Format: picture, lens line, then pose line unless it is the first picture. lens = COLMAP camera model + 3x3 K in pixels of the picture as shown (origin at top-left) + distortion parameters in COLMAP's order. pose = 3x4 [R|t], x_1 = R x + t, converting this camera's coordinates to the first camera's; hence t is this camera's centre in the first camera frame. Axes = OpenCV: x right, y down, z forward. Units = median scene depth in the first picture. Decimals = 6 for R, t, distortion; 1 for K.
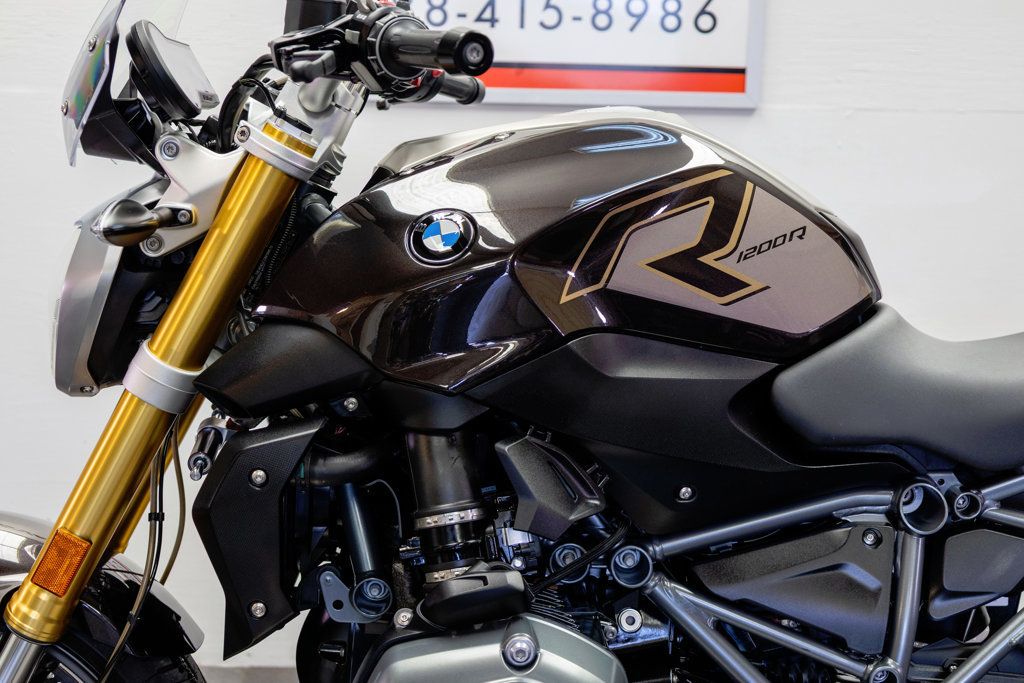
lens RADIAL K [[1446.6, 0, 502.3], [0, 1446.6, 341.9], [0, 0, 1]] dist [0.022147, 0.047171]
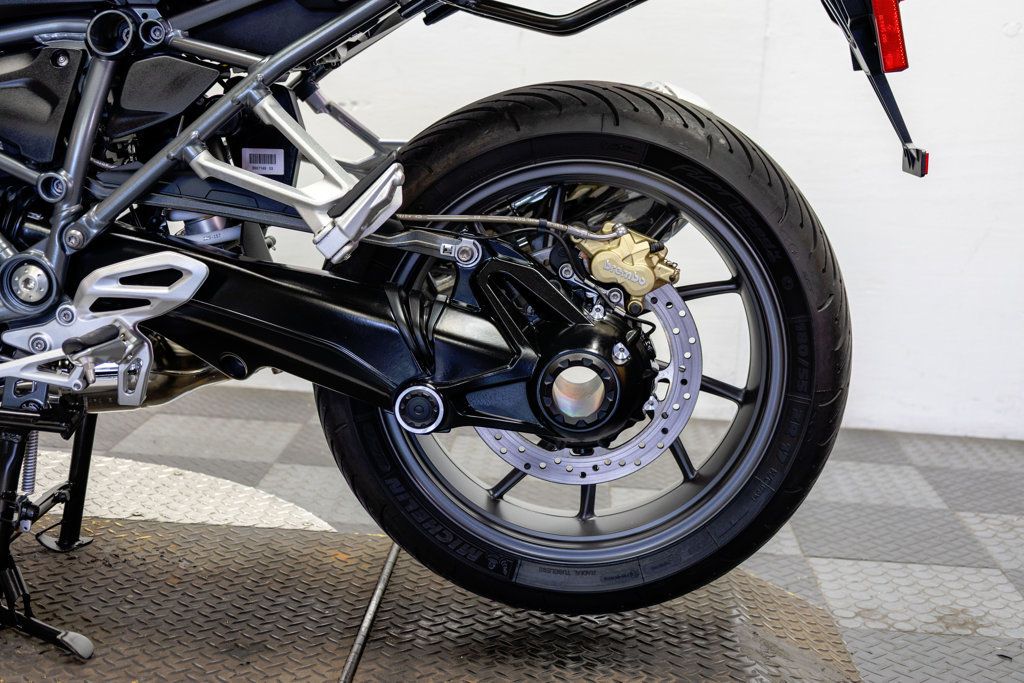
lens RADIAL K [[1467.8, 0, 512.0], [0, 1467.8, 341.5], [0, 0, 1]] dist [0.021656, -0.012281]
pose [[0.997078, 0.052179, -0.055791, 0.672673], [-0.048746, 0.996933, 0.061229, 0.266887], [0.058814, -0.058331, 0.996563, -0.065734]]
